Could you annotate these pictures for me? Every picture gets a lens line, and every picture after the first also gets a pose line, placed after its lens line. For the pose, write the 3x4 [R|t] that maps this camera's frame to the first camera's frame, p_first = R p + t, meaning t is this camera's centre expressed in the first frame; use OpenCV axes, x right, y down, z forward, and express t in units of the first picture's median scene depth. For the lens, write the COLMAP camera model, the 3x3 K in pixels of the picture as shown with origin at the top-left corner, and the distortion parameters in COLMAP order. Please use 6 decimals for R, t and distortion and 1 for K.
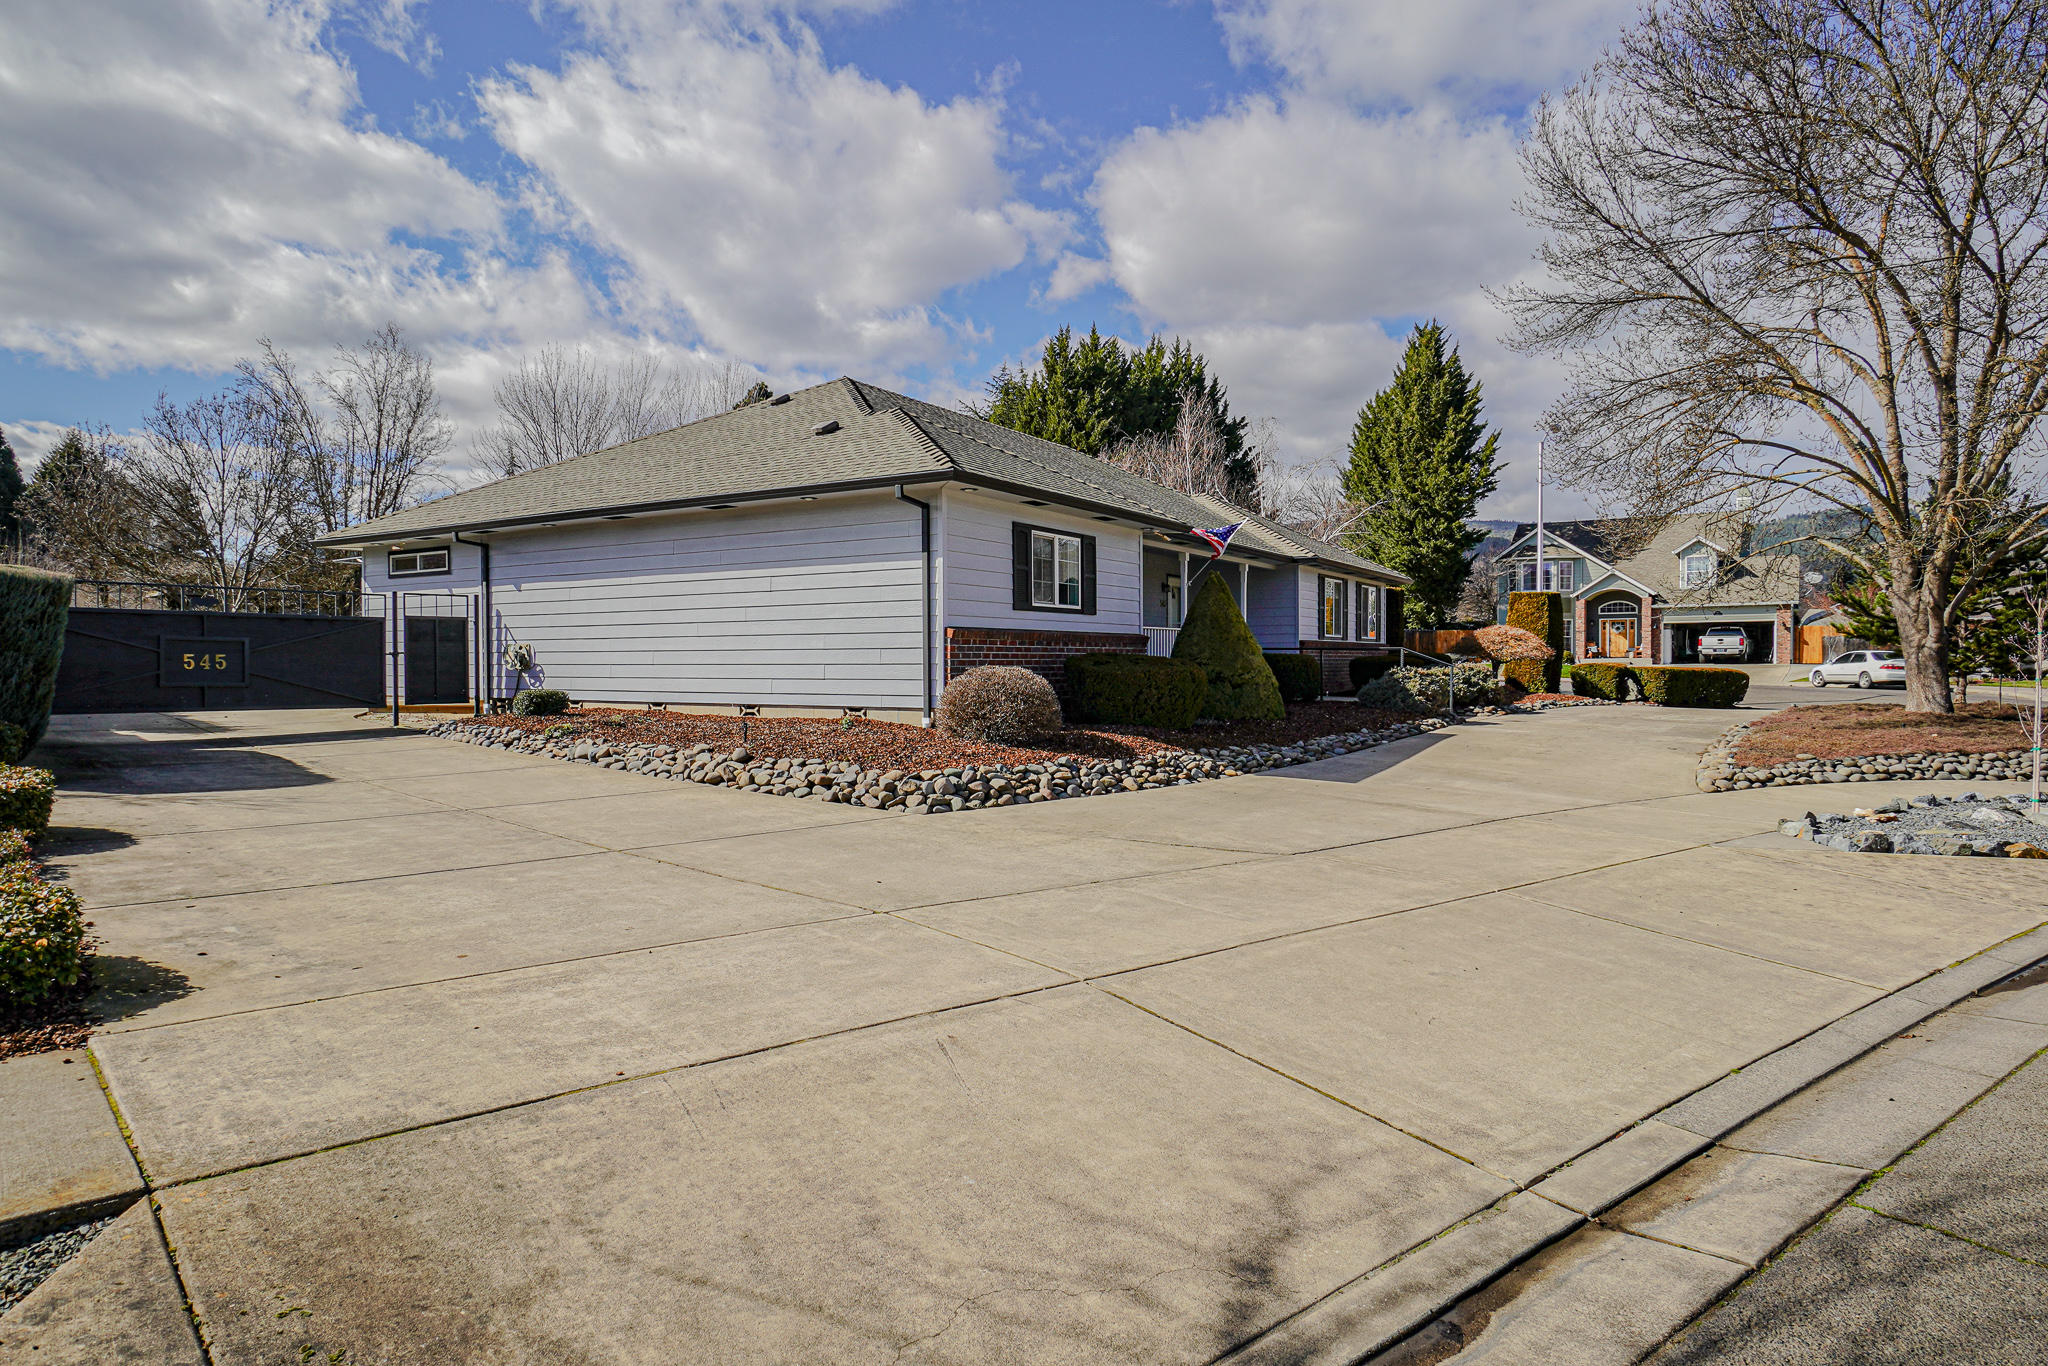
lens RADIAL K [[1140.1, 0, 1024.0], [0, 1140.1, 683.0], [0, 0, 1]] dist [-0.028588, -0.000246]
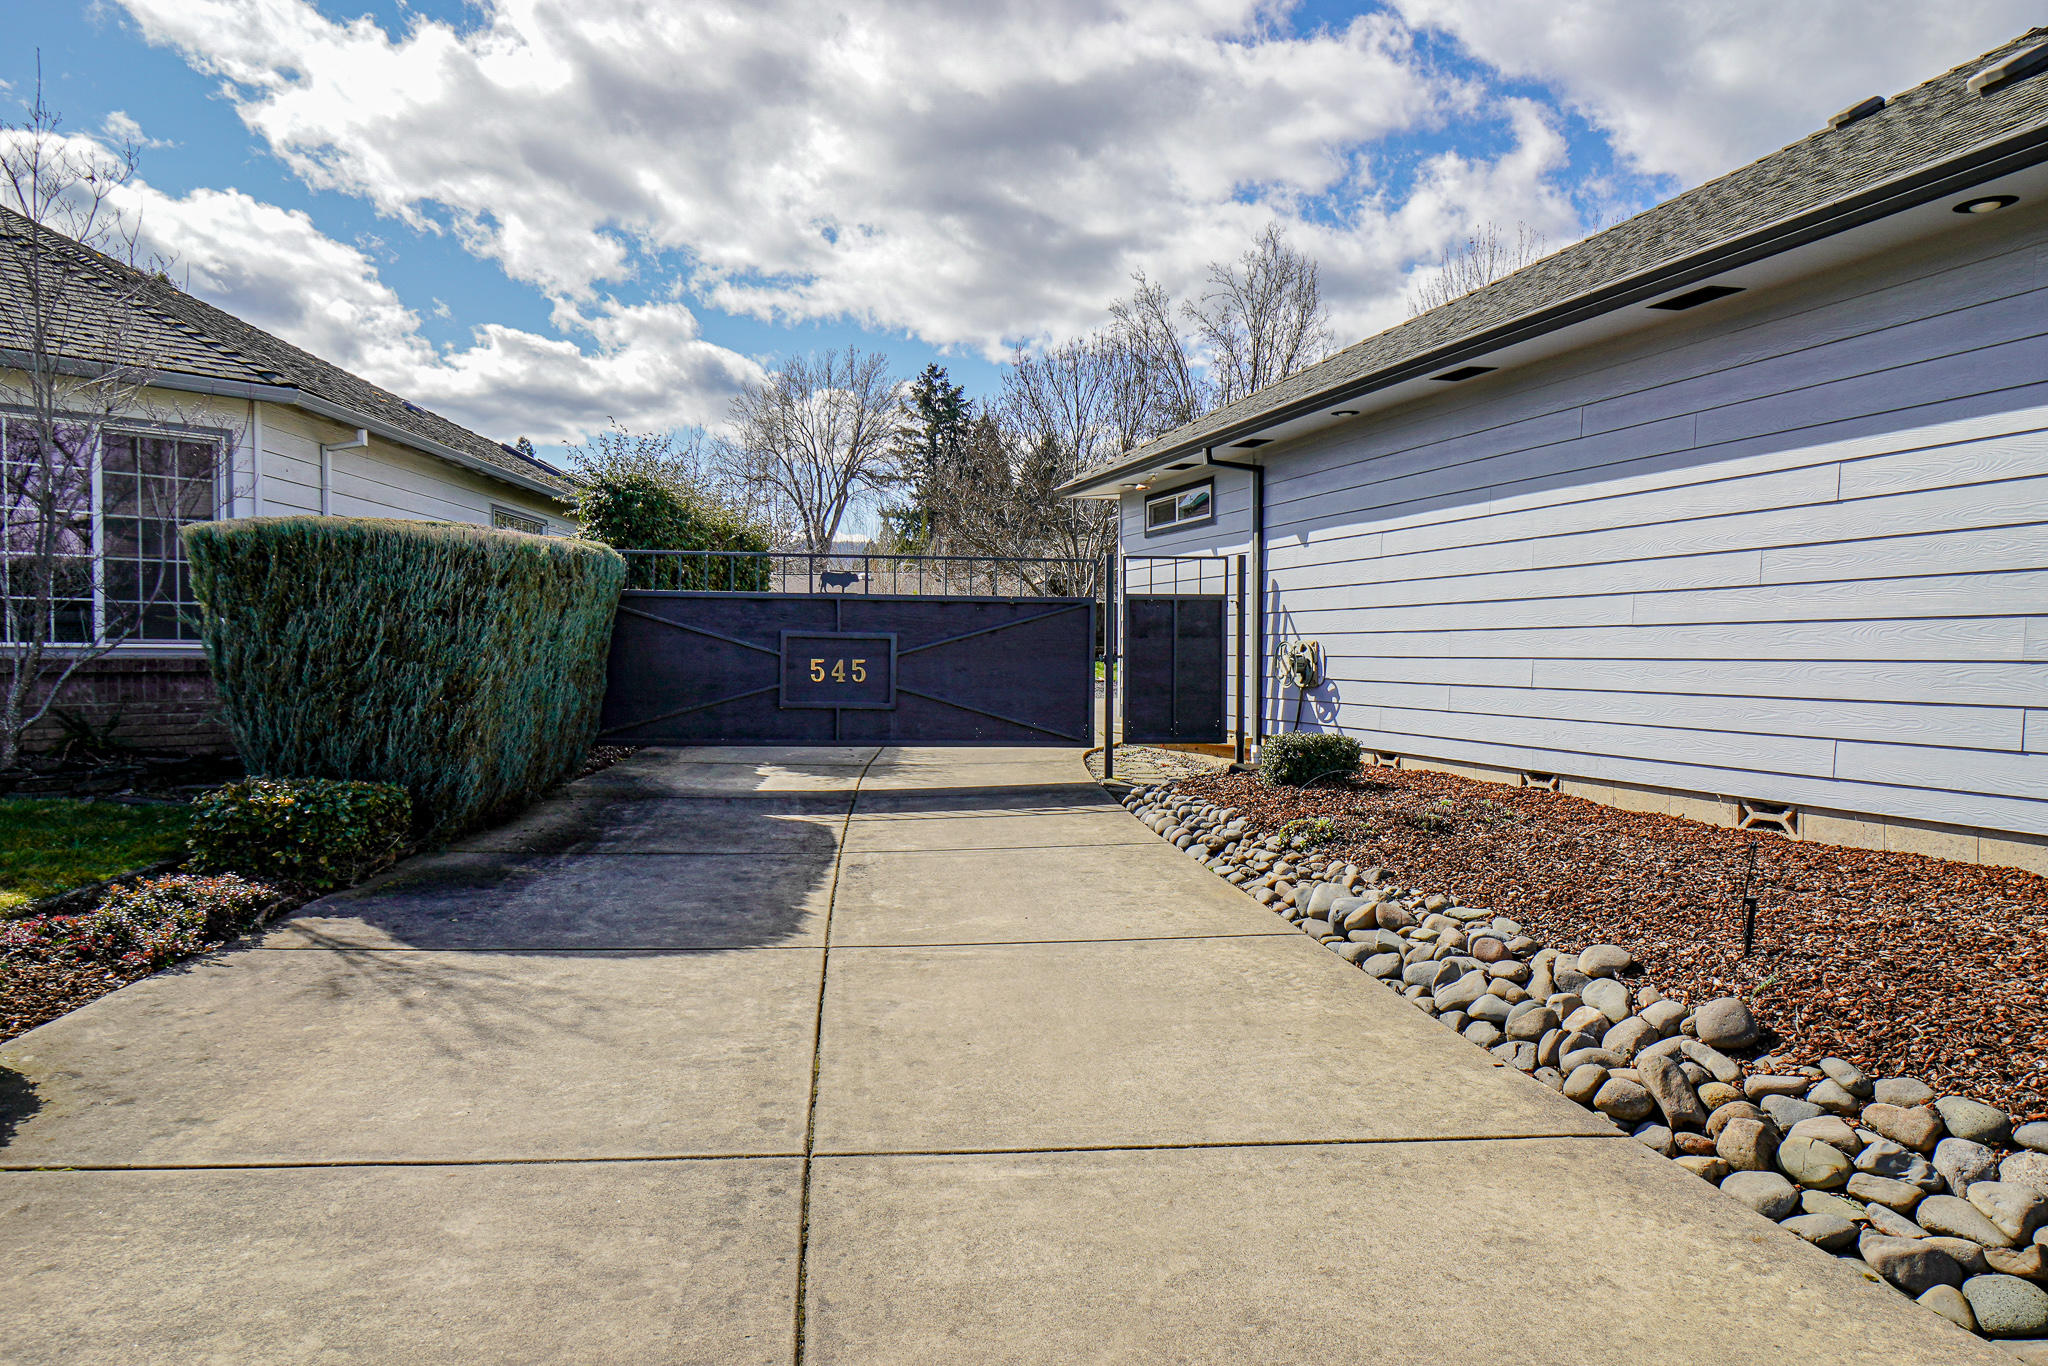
lens RADIAL K [[1372.7, 0, 1024.0], [0, 1372.7, 683.0], [0, 0, 1]] dist [0.017778, 0.004771]
pose [[0.742911, 0.019400, -0.669109, -0.103524], [-0.016649, 0.999806, 0.010502, -0.019741], [0.669183, 0.003338, 0.743090, 0.431794]]
